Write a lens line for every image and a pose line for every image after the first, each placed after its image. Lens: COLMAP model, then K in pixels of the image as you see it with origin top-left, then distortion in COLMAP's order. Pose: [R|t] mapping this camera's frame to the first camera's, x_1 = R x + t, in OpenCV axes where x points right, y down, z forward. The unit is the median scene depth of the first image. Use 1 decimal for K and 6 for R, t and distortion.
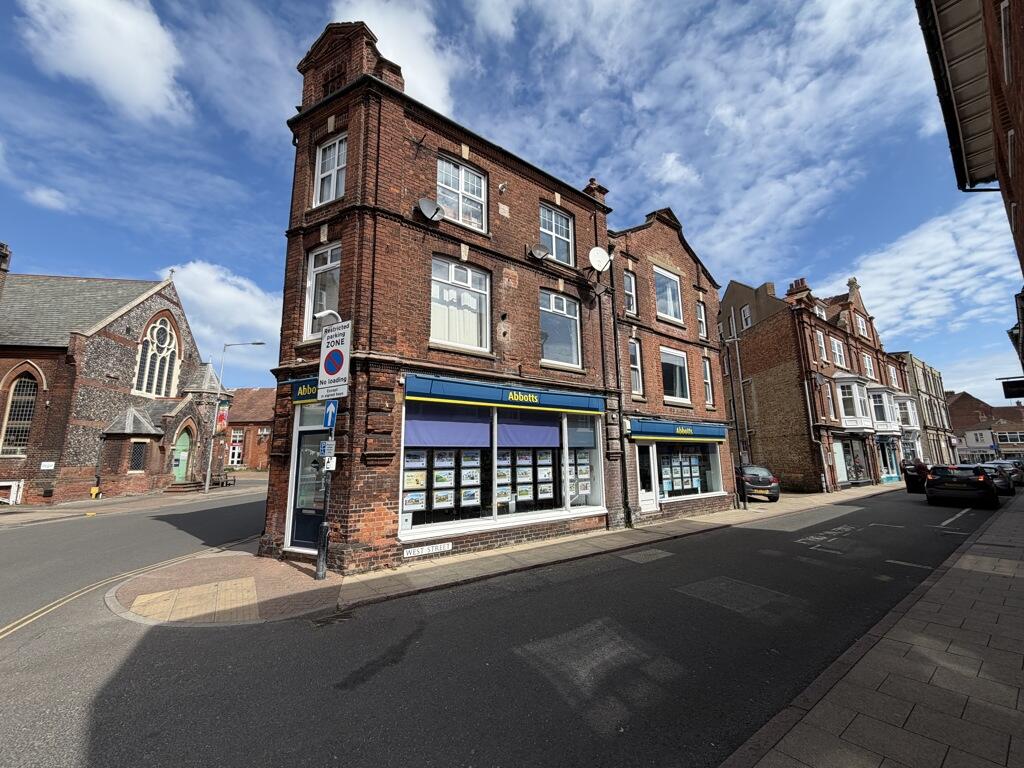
lens RADIAL K [[410.7, 0, 513.3], [0, 410.7, 380.6], [0, 0, 1]] dist [0.000756, 0.000012]
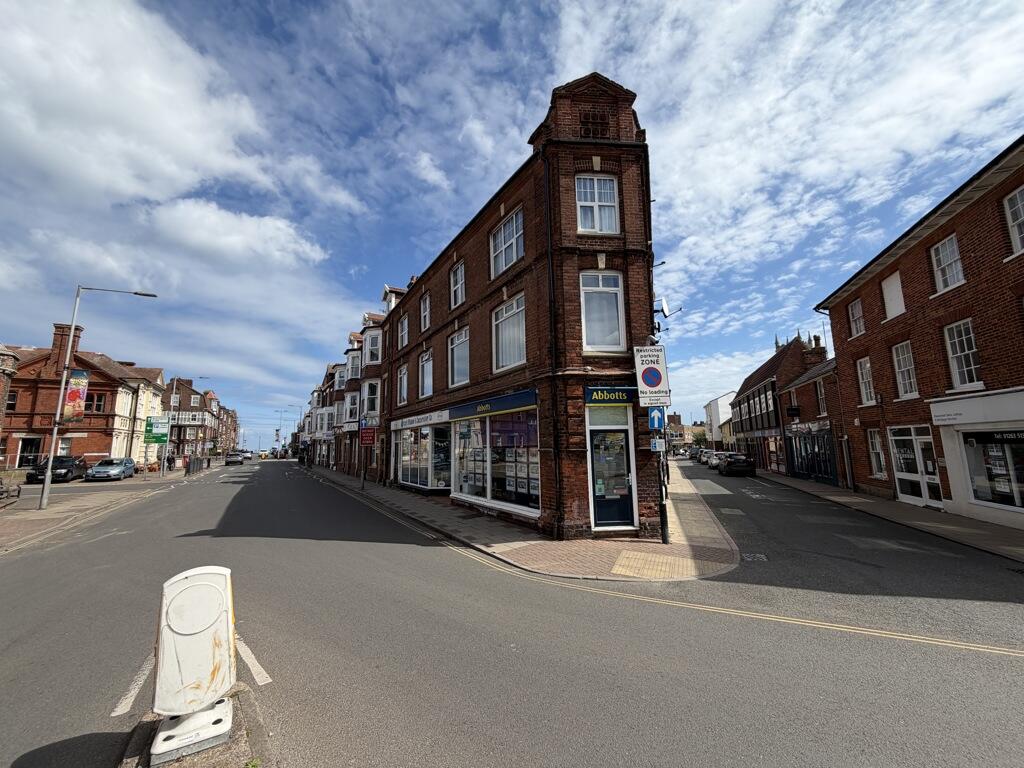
lens RADIAL K [[410.7, 0, 497.1], [0, 410.7, 383.6], [0, 0, 1]] dist [0.000756, 0.000012]
pose [[0.838489, 0.071876, 0.540157, -1.461625], [-0.087117, 0.996195, 0.002673, 0.012694], [-0.537910, -0.049298, 0.841560, 0.178027]]
